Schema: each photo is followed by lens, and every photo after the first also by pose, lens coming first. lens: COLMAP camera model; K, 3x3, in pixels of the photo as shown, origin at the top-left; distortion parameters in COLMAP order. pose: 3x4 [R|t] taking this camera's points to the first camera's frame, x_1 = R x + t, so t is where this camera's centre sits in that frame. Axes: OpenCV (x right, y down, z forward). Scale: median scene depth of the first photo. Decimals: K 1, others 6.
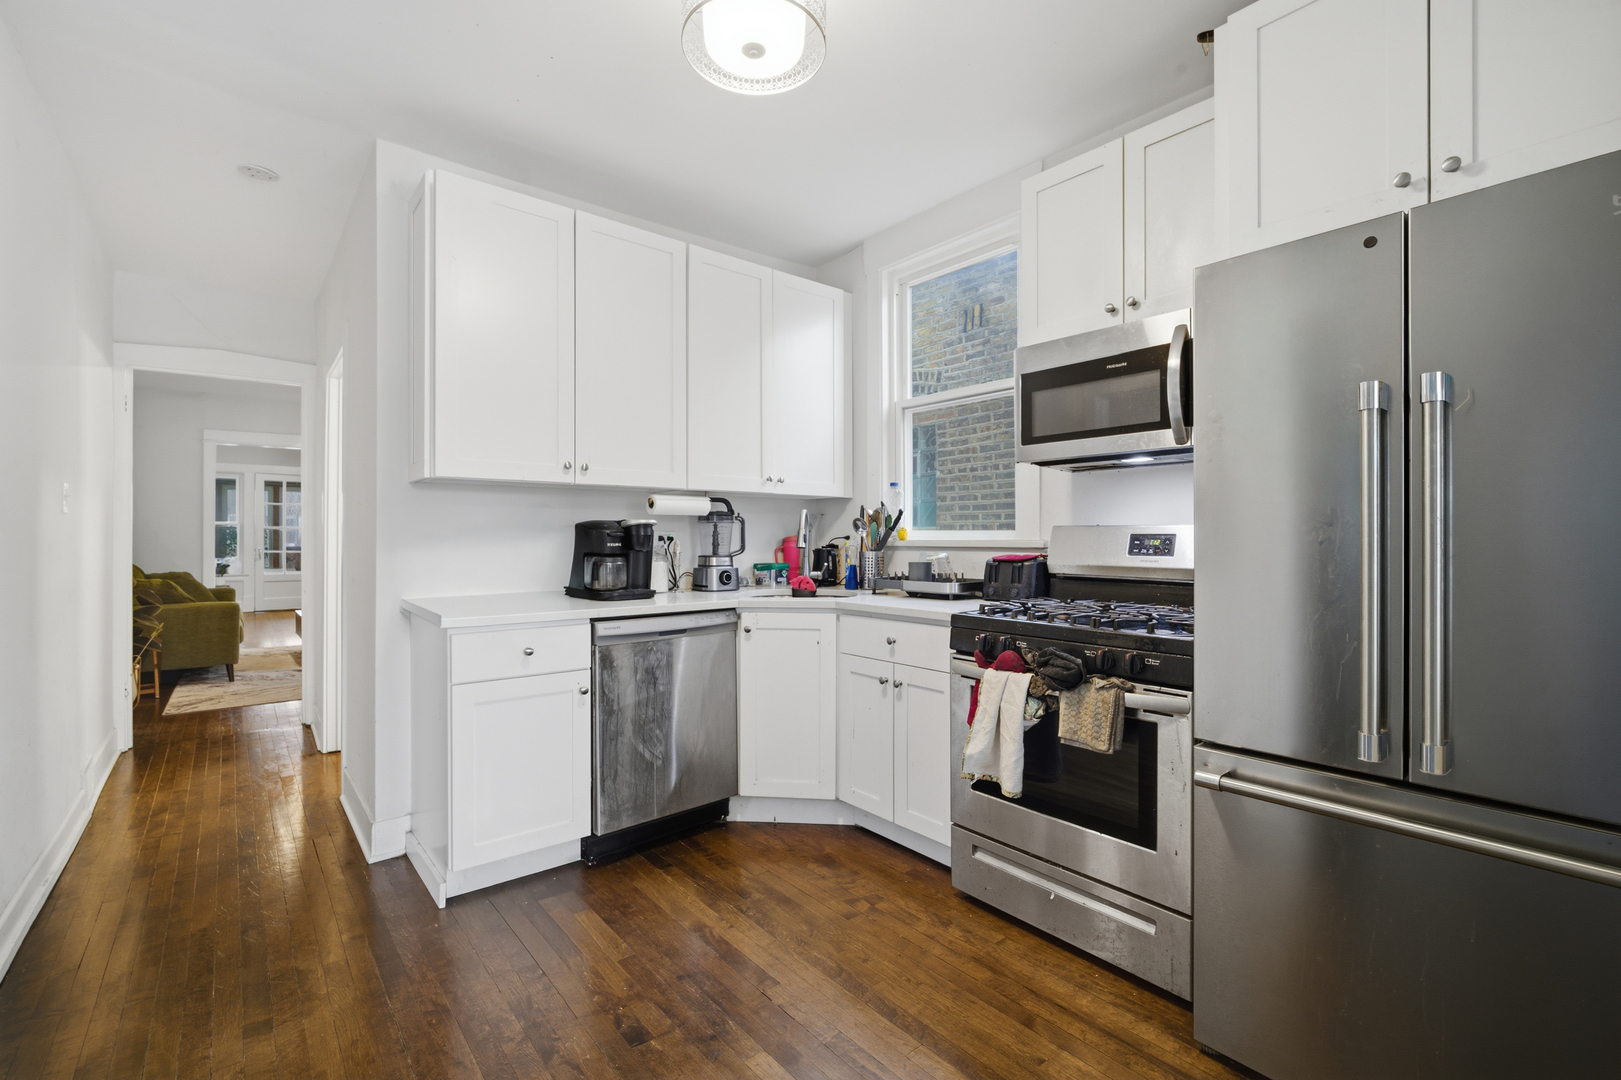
lens RADIAL K [[713.9, 0, 811.8], [0, 713.9, 538.3], [0, 0, 1]] dist [0.013901, 0.000494]
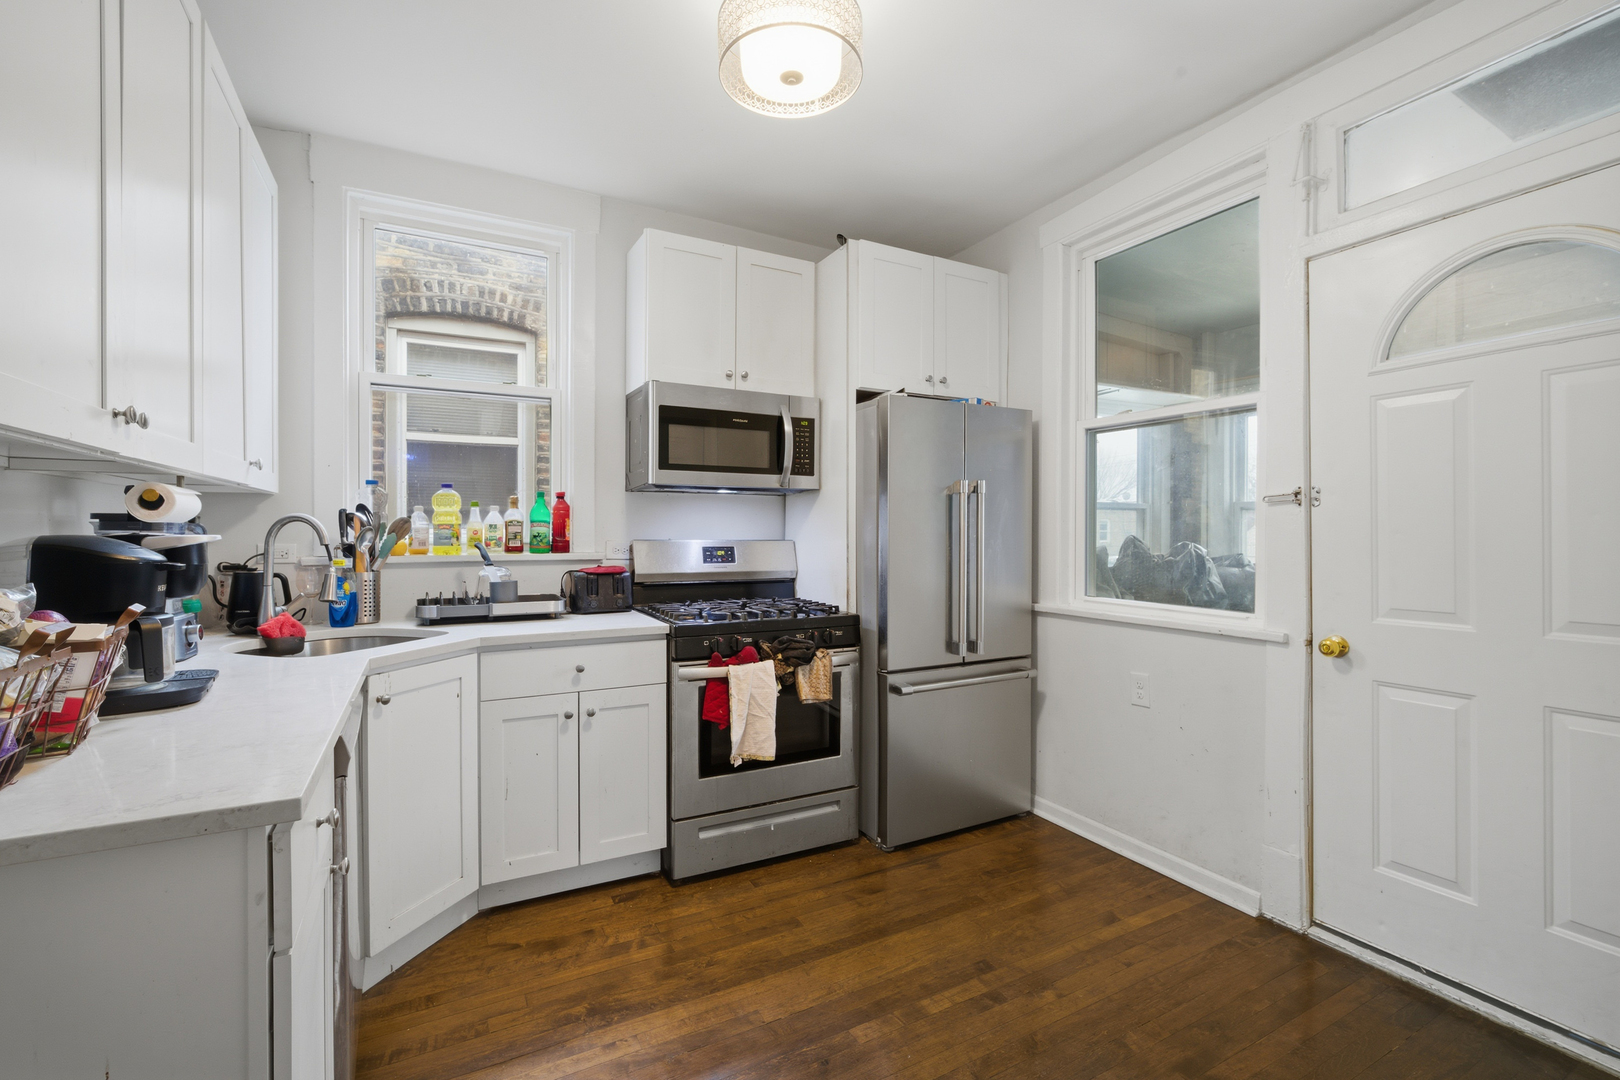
lens RADIAL K [[713.4, 0, 813.3], [0, 713.4, 535.8], [0, 0, 1]] dist [0.013901, 0.000494]
pose [[0.200070, -0.006303, 0.979761, -0.798084], [-0.003711, 0.999967, 0.007191, -0.037159], [-0.979775, -0.005074, 0.200040, 0.577567]]
